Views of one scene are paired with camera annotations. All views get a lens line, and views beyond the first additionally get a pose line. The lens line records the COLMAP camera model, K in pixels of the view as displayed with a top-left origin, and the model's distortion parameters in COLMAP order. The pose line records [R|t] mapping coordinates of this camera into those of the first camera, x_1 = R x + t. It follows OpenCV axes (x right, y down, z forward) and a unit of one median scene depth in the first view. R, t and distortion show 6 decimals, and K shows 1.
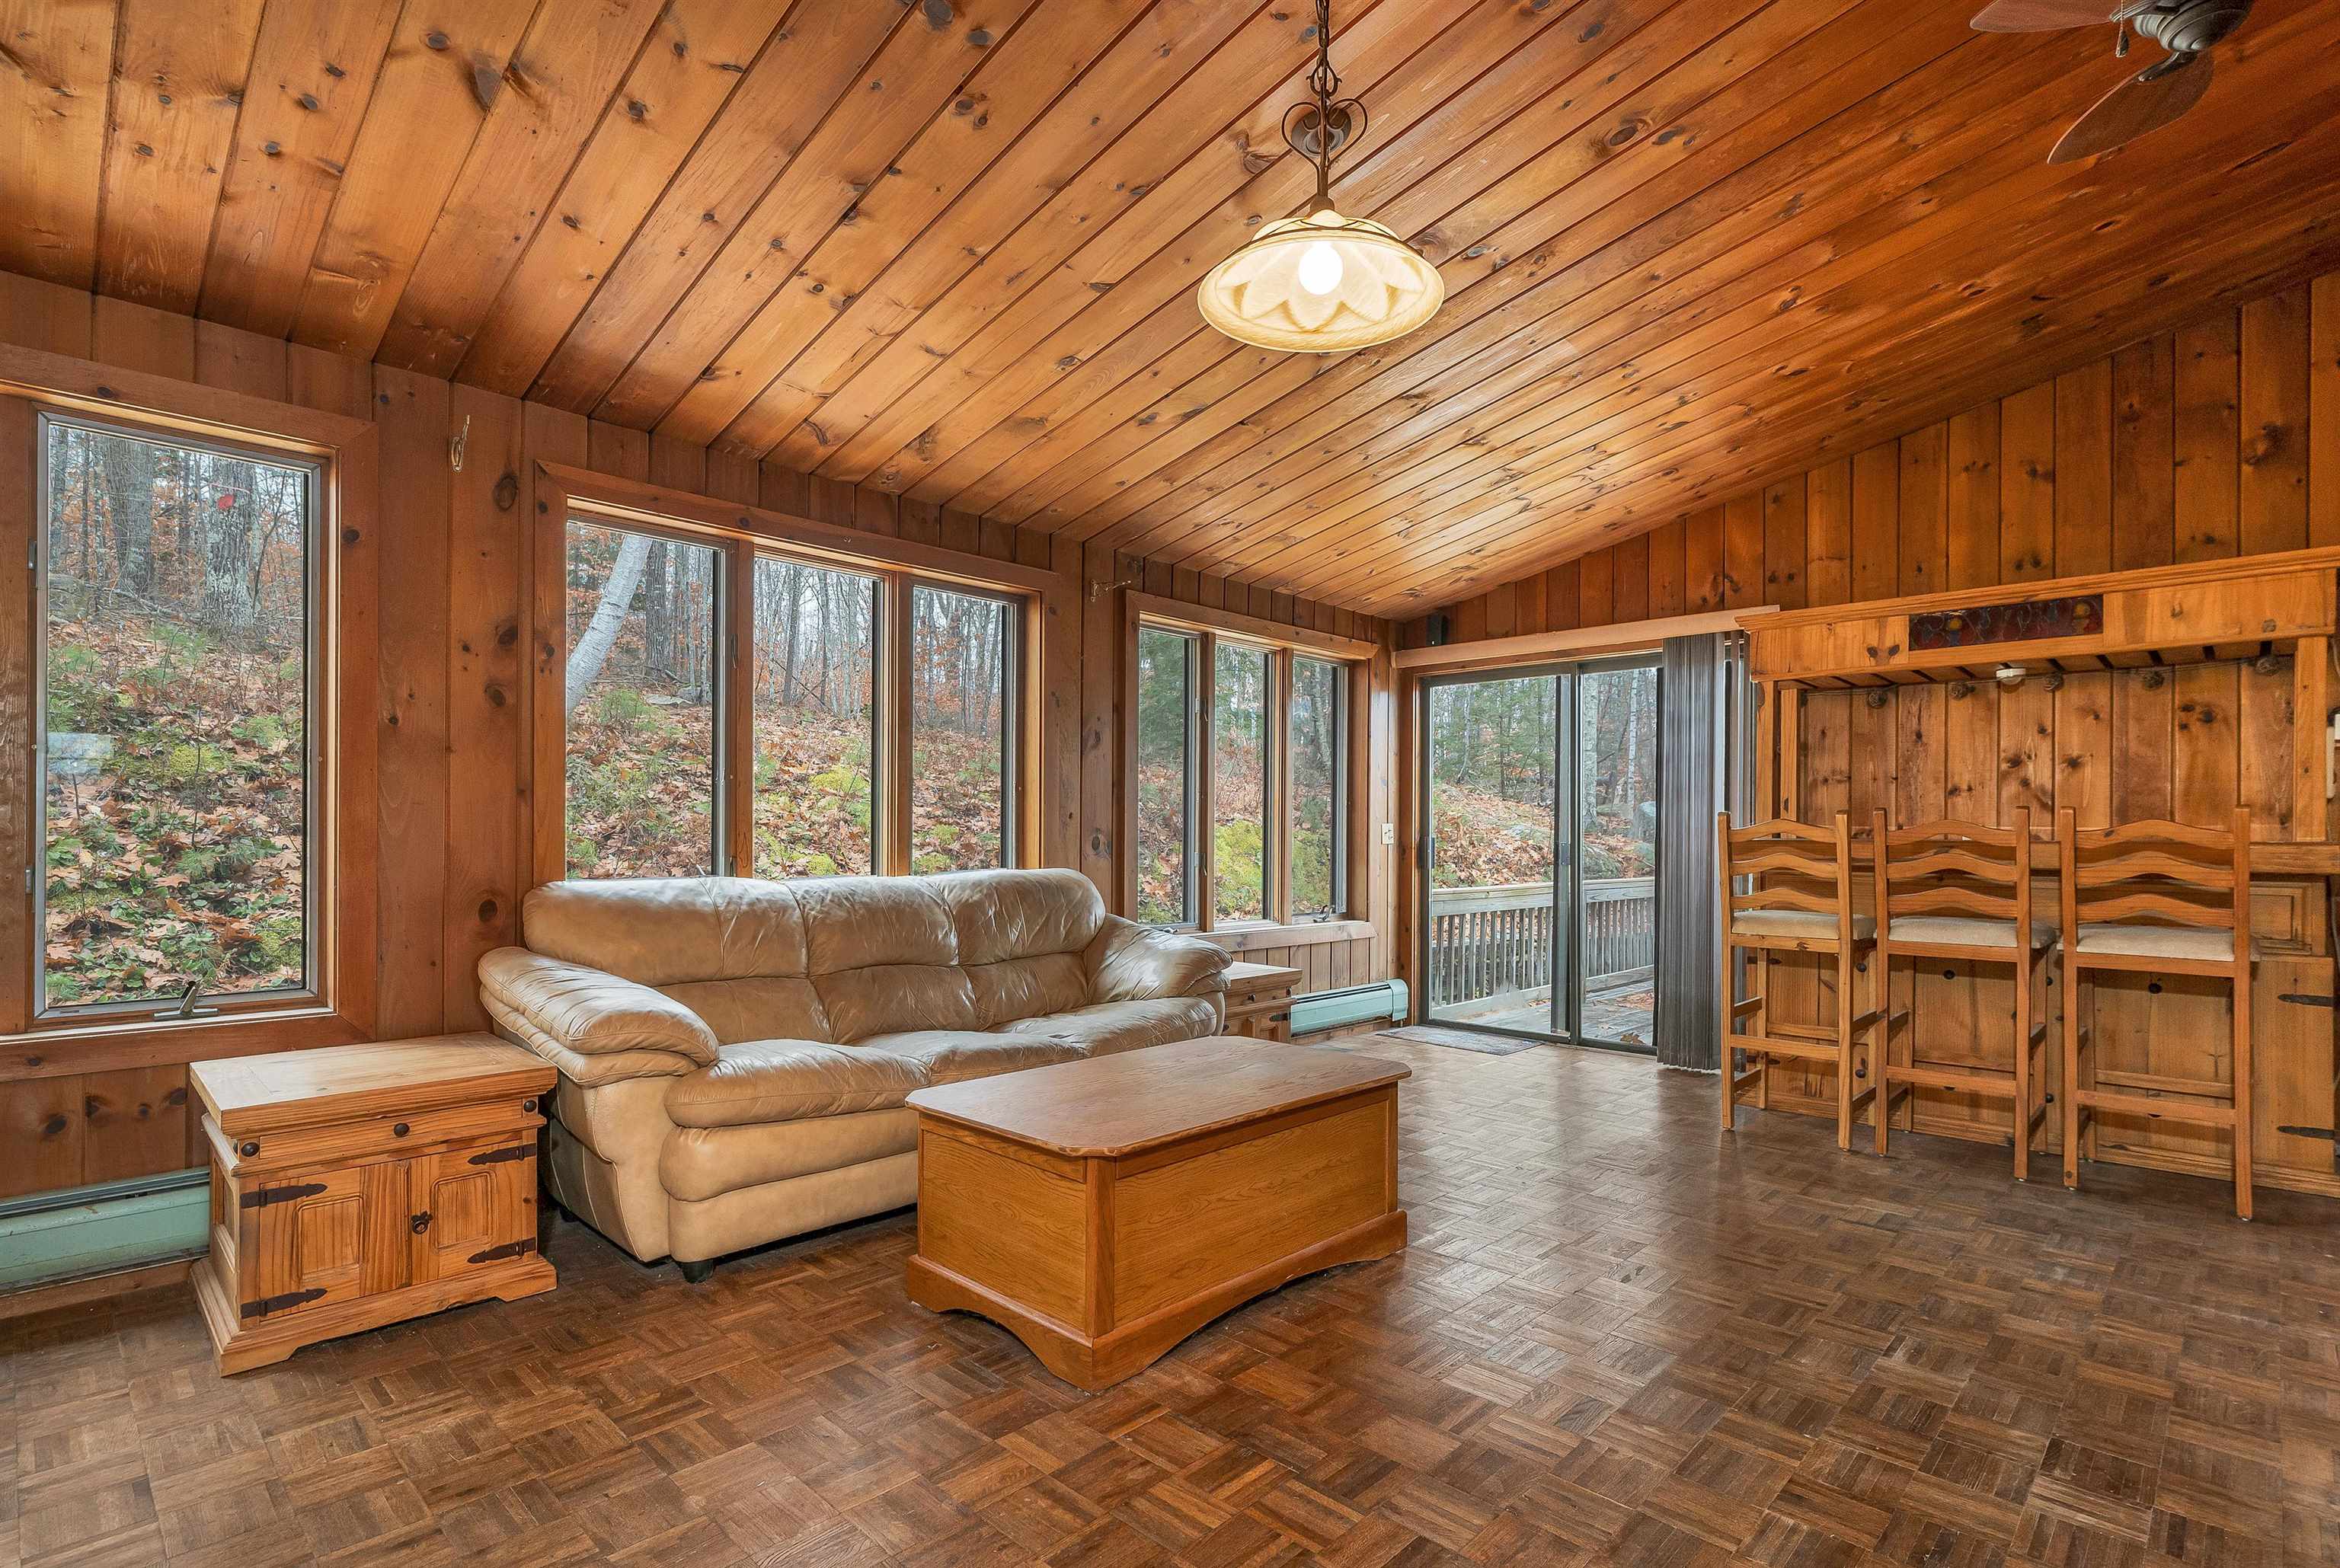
lens RADIAL K [[1084.0, 0, 1144.0], [0, 1084.0, 831.6], [0, 0, 1]] dist [0.010768, -0.000745]
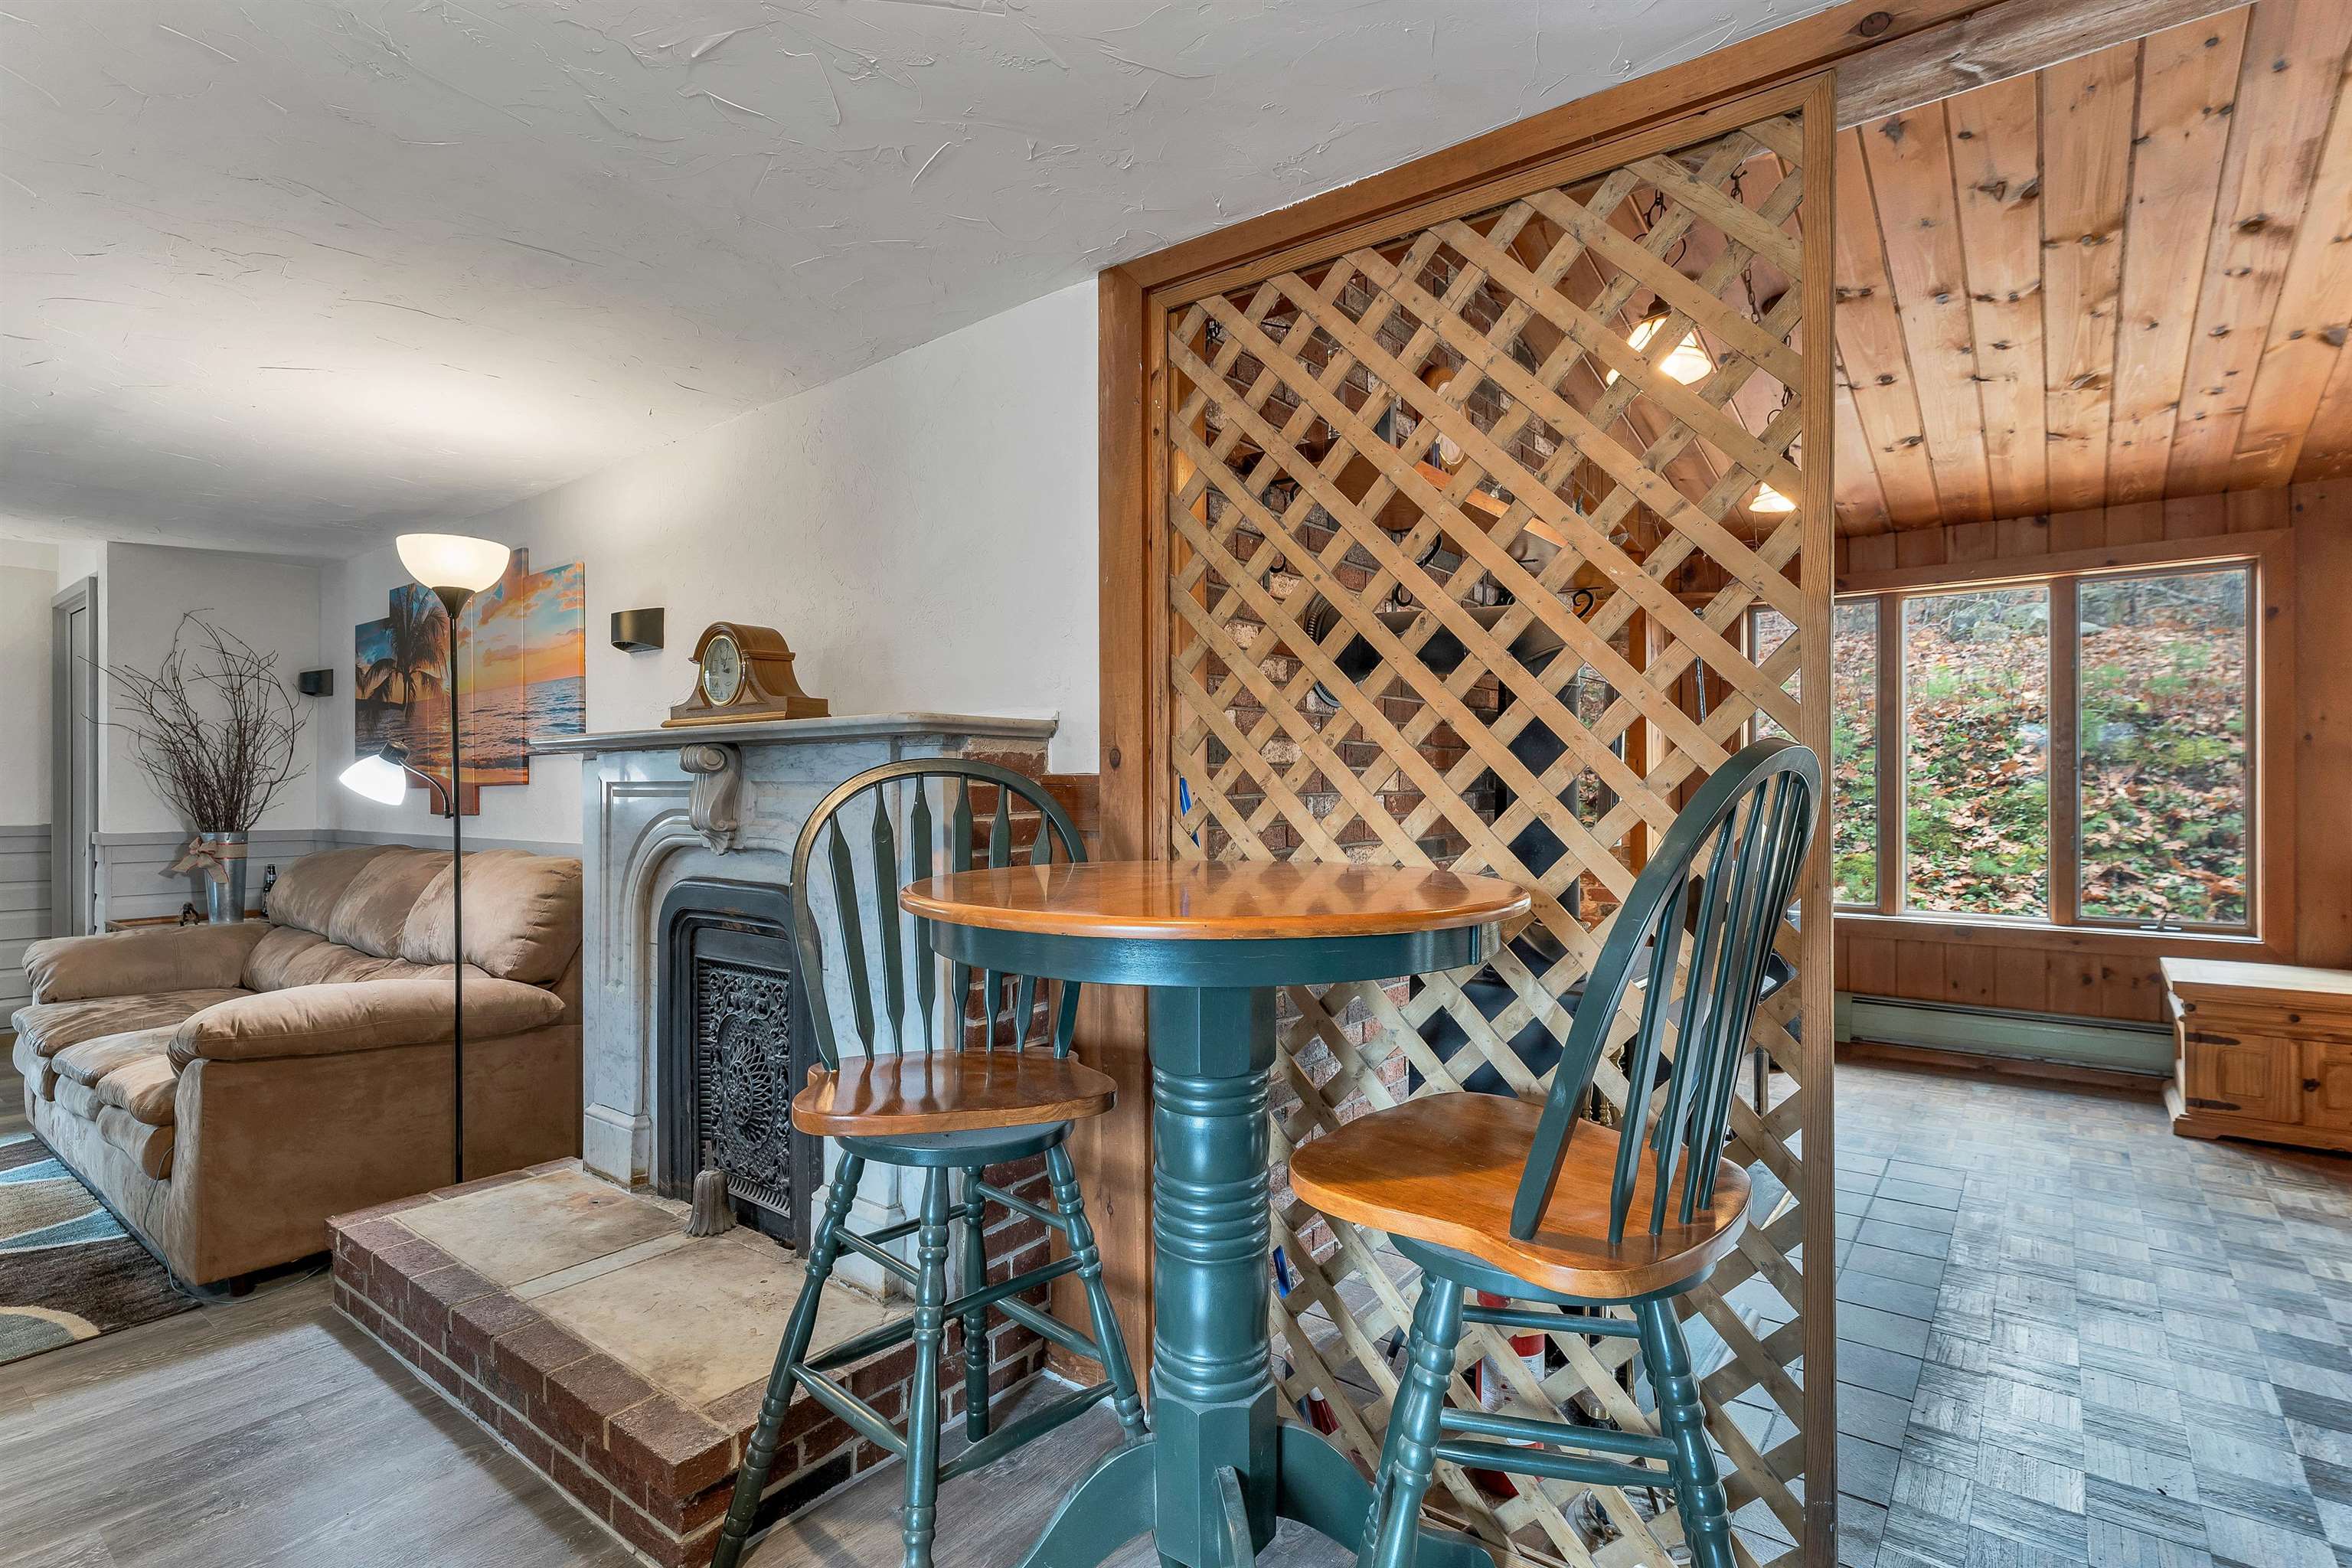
lens RADIAL K [[1171.8, 0, 1121.8], [0, 1171.8, 792.6], [0, 0, 1]] dist [0.007827, 0.000282]
pose [[0.088532, -0.002899, -0.996069, 0.446795], [0.005736, 0.999981, -0.002401, -0.024270], [0.996057, -0.005501, 0.088547, -0.421295]]
